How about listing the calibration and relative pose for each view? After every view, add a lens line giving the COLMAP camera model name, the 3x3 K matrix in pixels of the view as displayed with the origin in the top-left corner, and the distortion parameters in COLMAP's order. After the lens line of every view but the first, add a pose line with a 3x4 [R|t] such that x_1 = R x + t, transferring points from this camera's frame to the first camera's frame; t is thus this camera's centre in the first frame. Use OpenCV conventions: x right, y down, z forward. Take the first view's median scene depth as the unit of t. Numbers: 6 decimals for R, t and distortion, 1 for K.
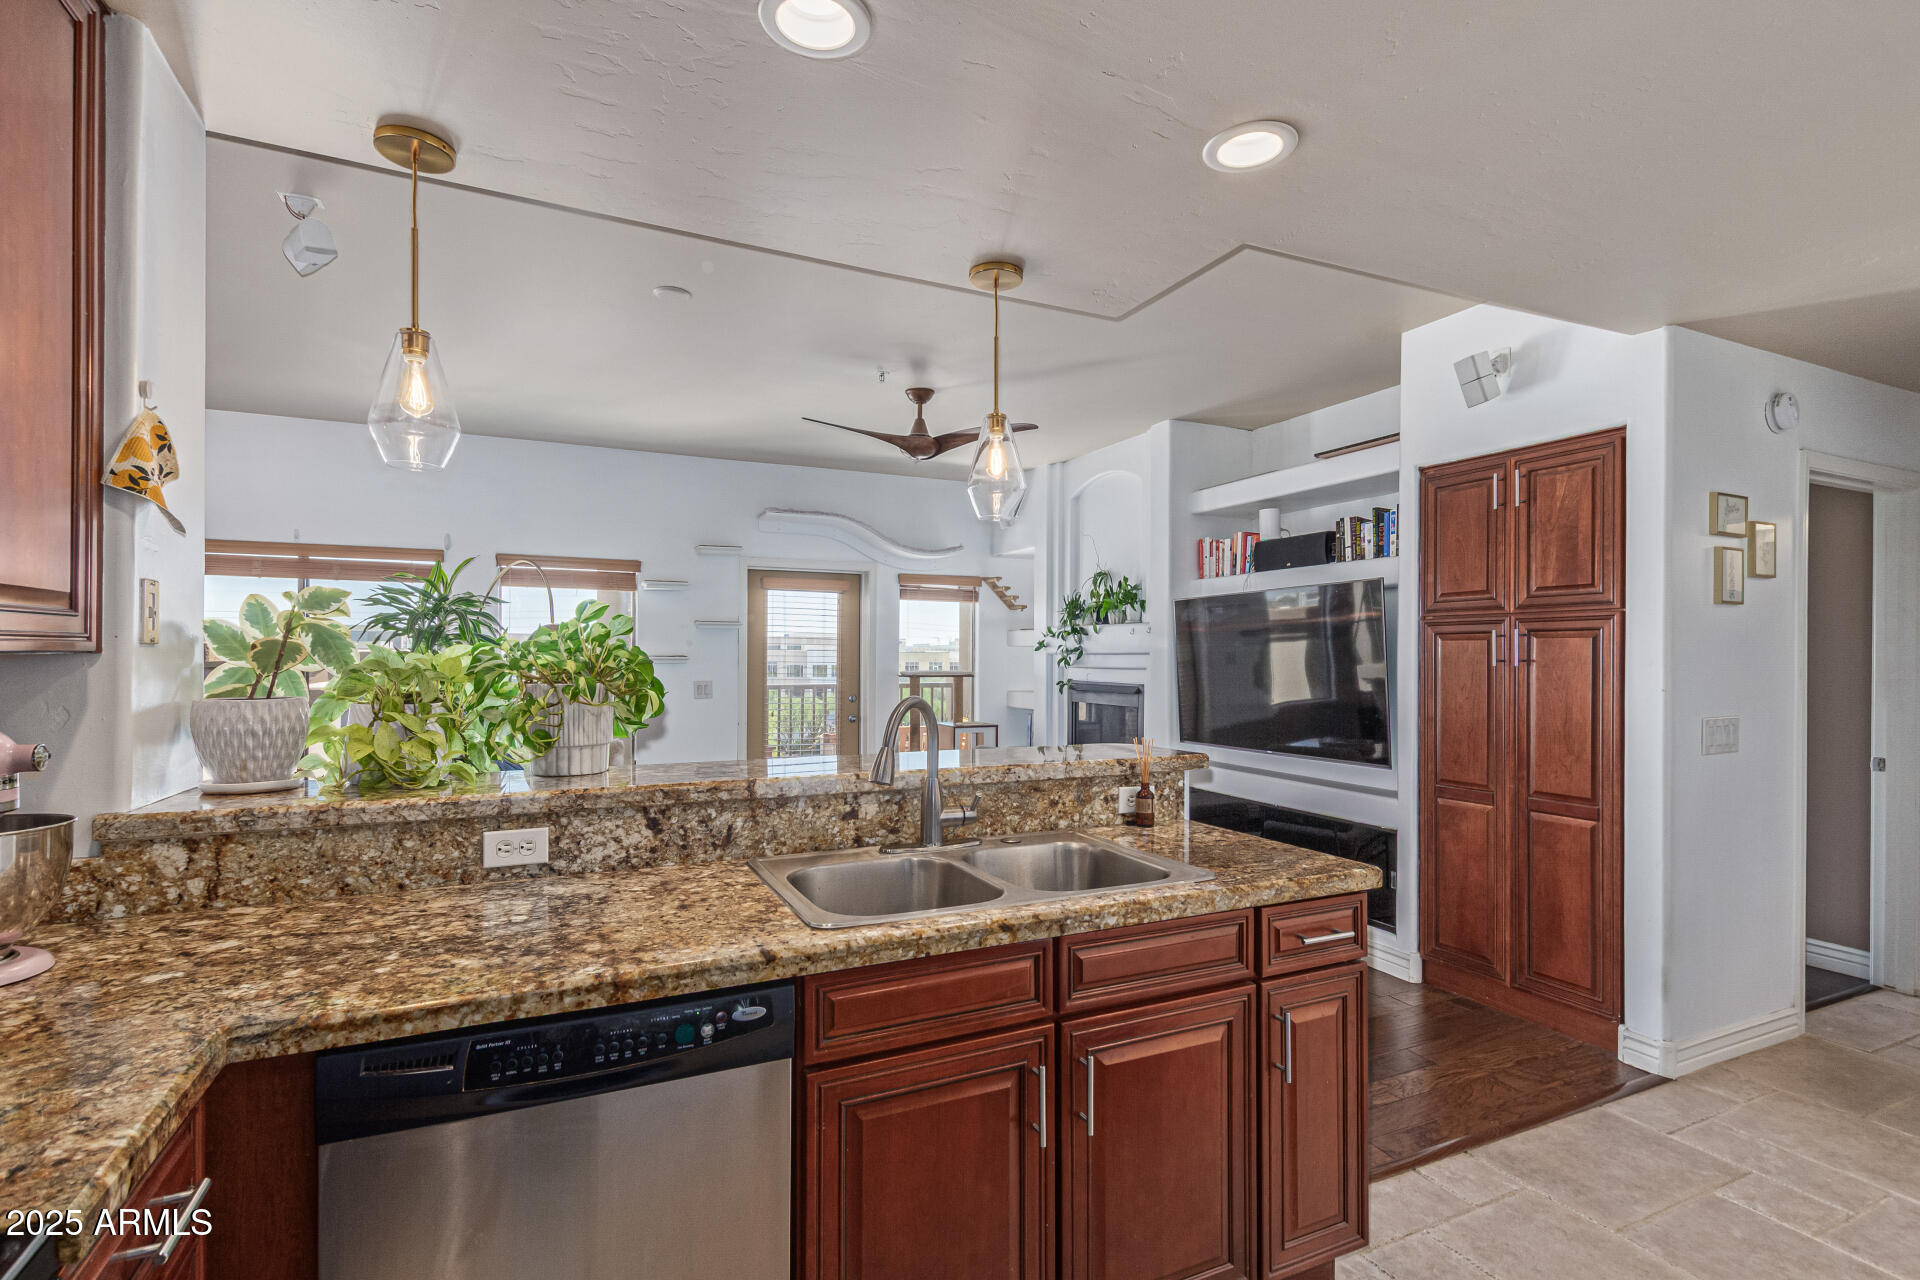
lens RADIAL K [[903.5, 0, 962.0], [0, 903.5, 647.9], [0, 0, 1]] dist [0.015840, -0.005863]
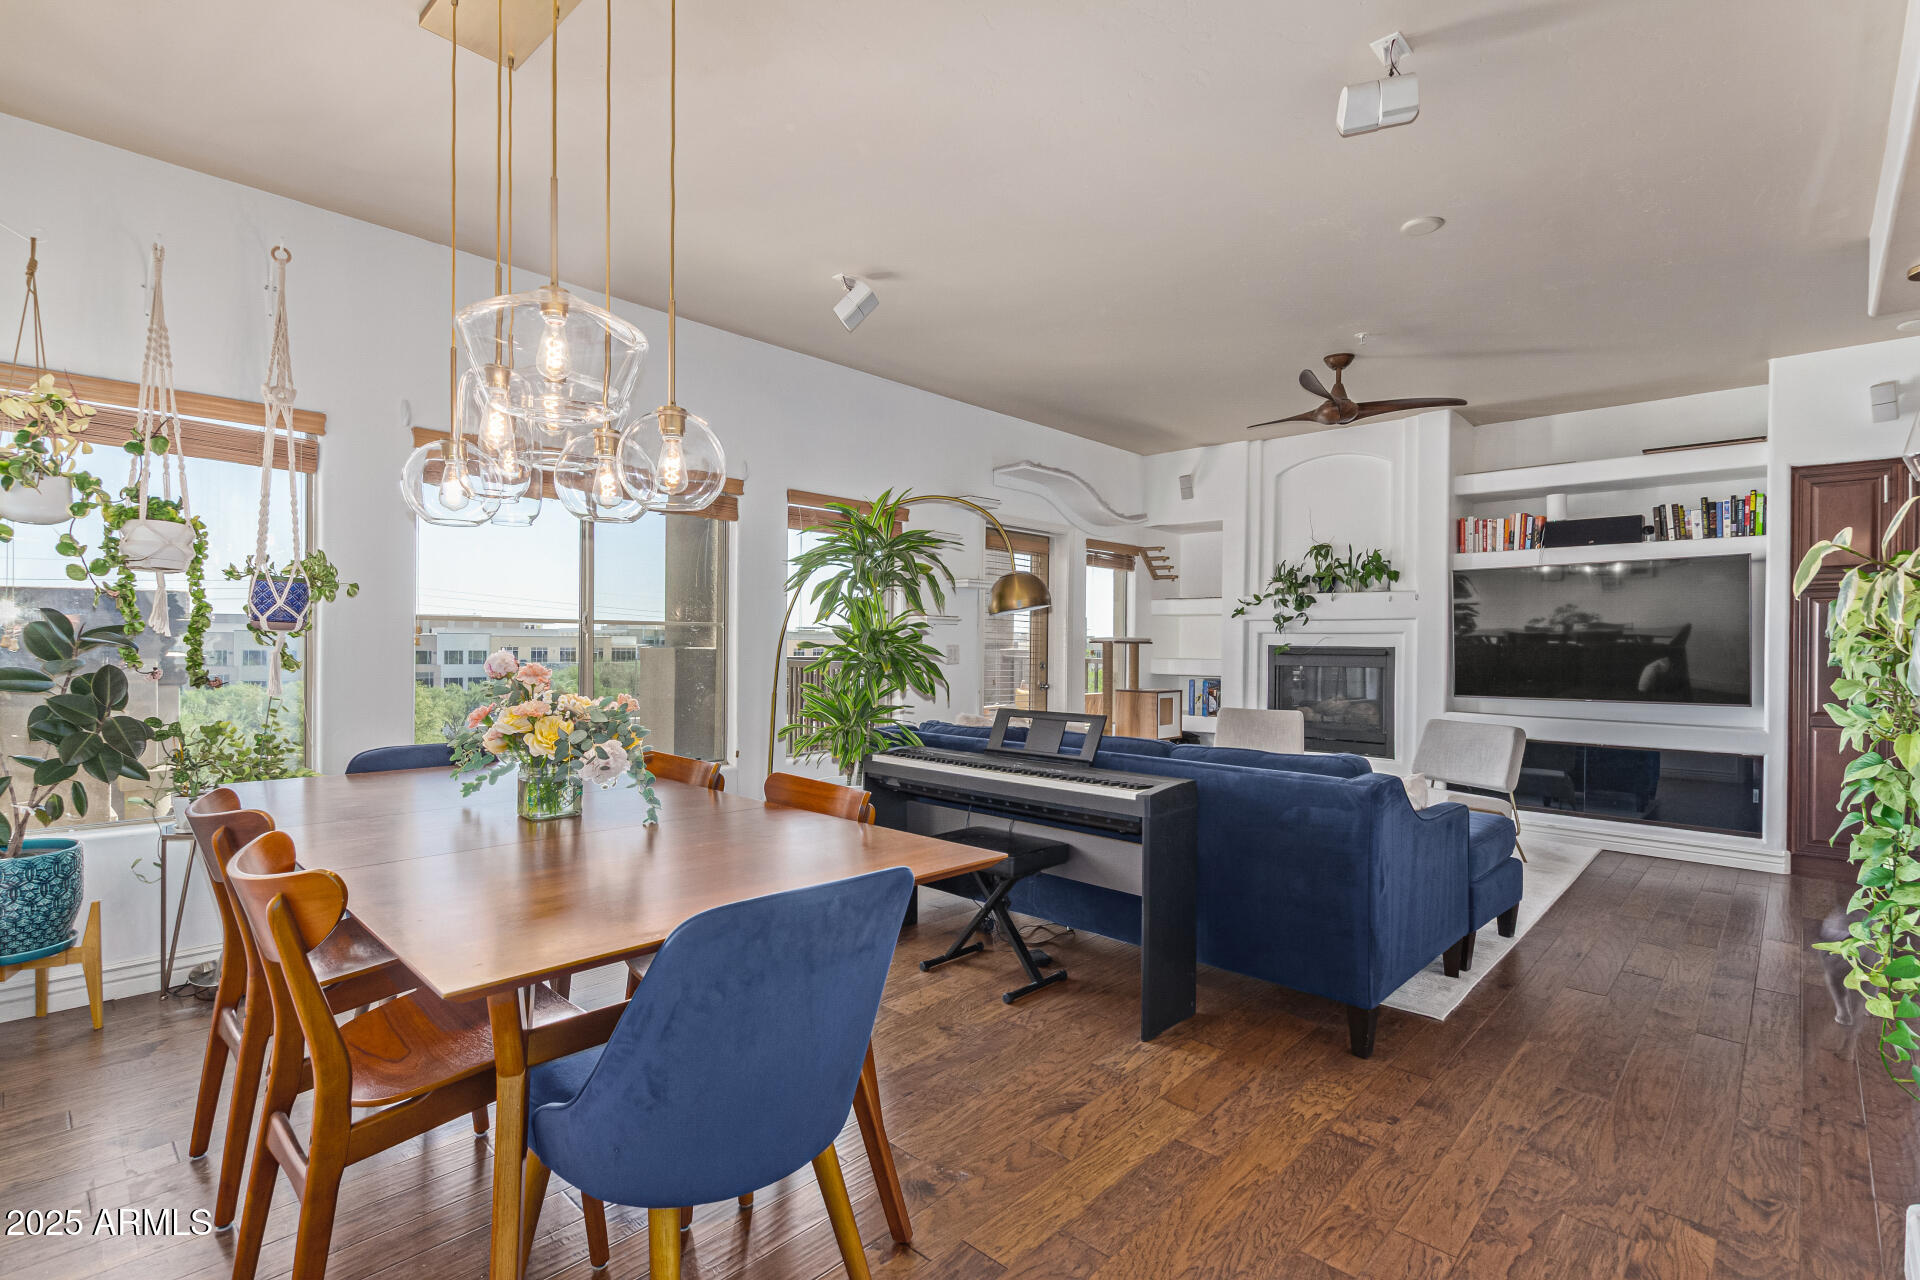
lens RADIAL K [[903.5, 0, 965.1], [0, 903.5, 645.1], [0, 0, 1]] dist [0.015840, -0.005863]
pose [[0.928584, 0.005178, 0.371085, -0.721322], [-0.008884, 0.999926, 0.008277, 0.034302], [-0.371015, -0.010982, 0.928562, 0.172523]]
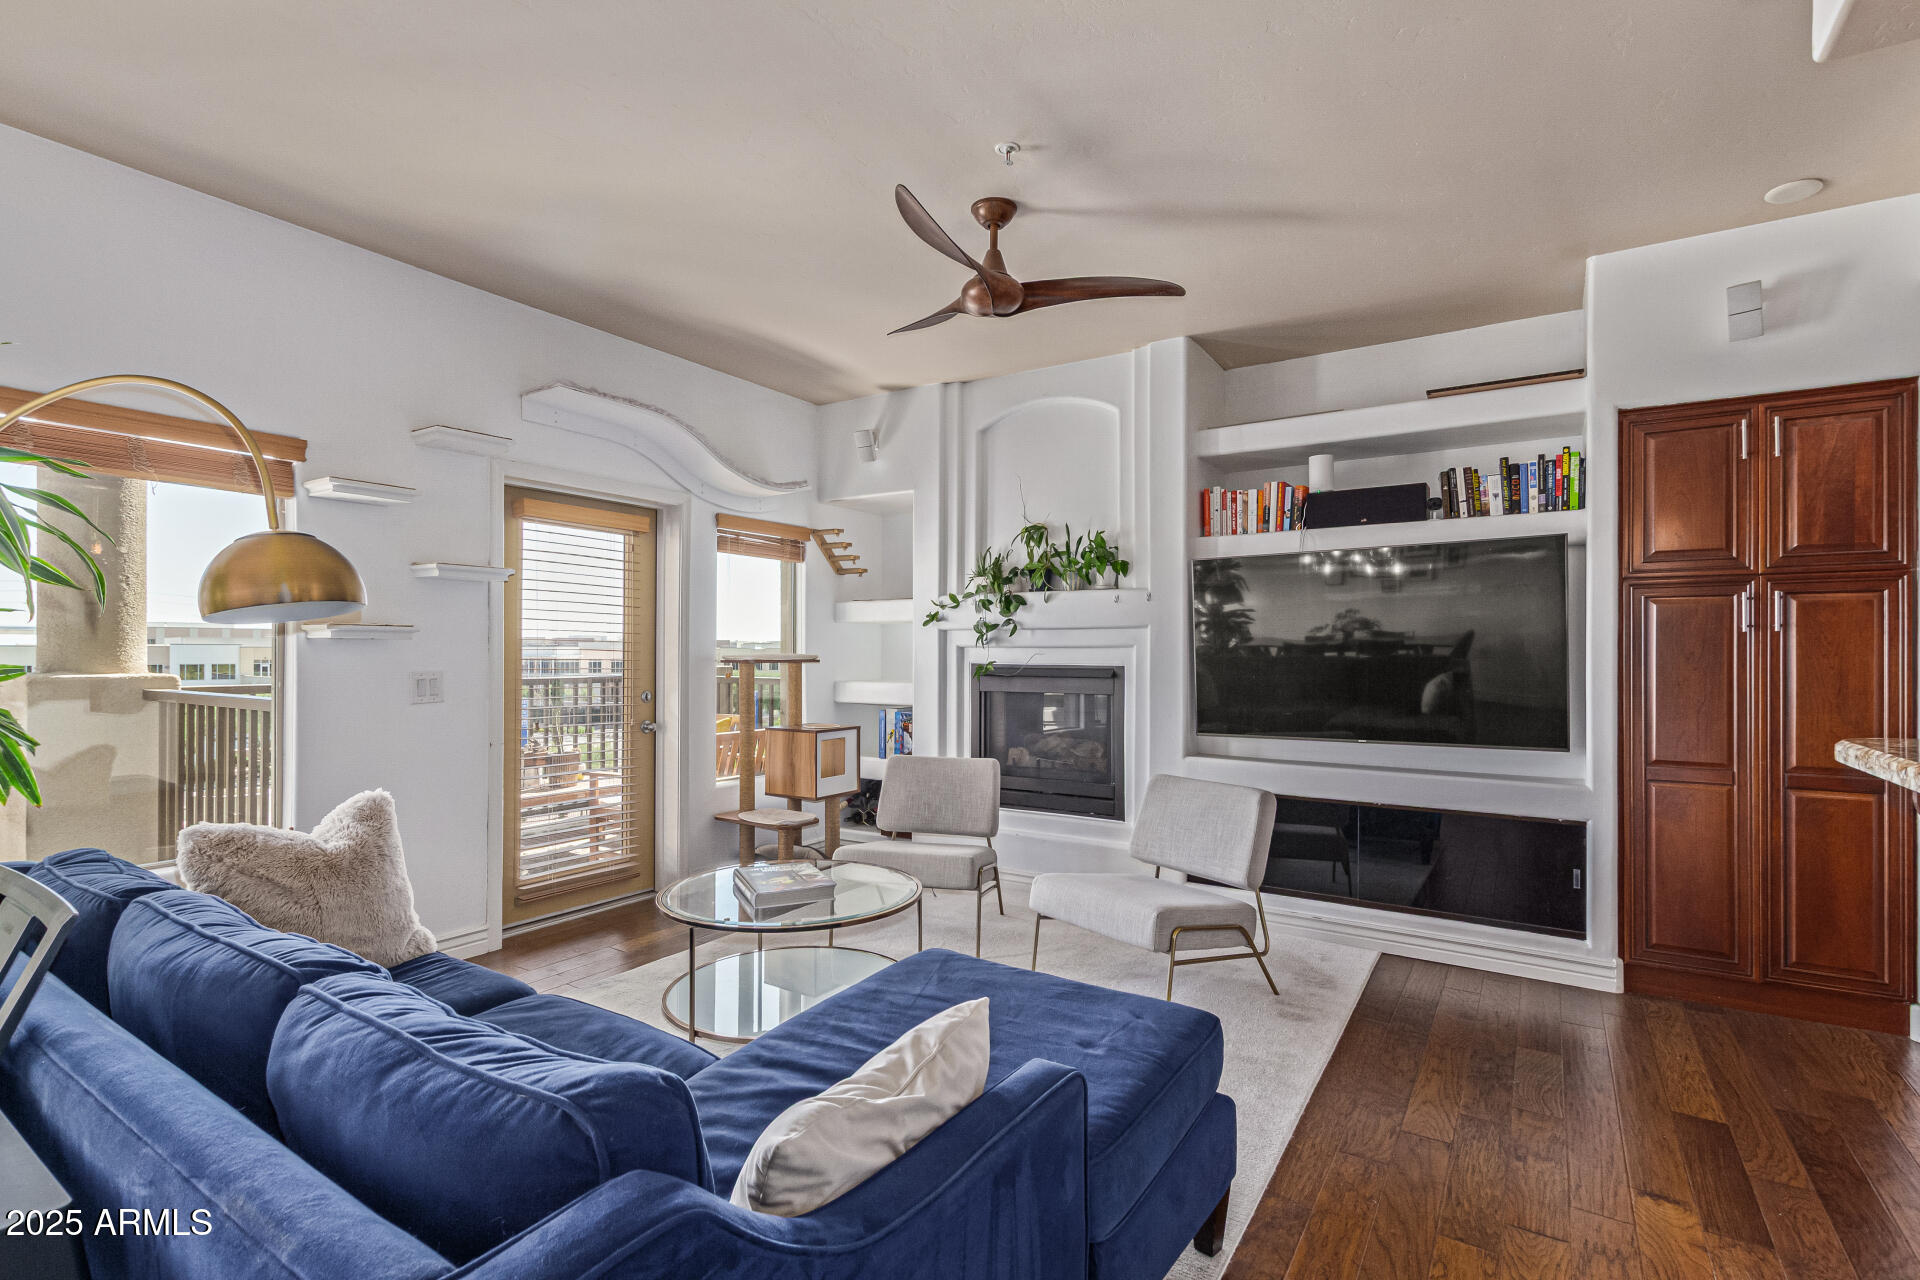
lens RADIAL K [[903.5, 0, 967.4], [0, 903.5, 648.1], [0, 0, 1]] dist [0.015840, -0.005863]
pose [[0.848083, 0.002093, 0.529860, -0.352884], [-0.003736, 0.999991, 0.002030, 0.024118], [-0.529851, -0.003701, 0.848083, 0.407341]]
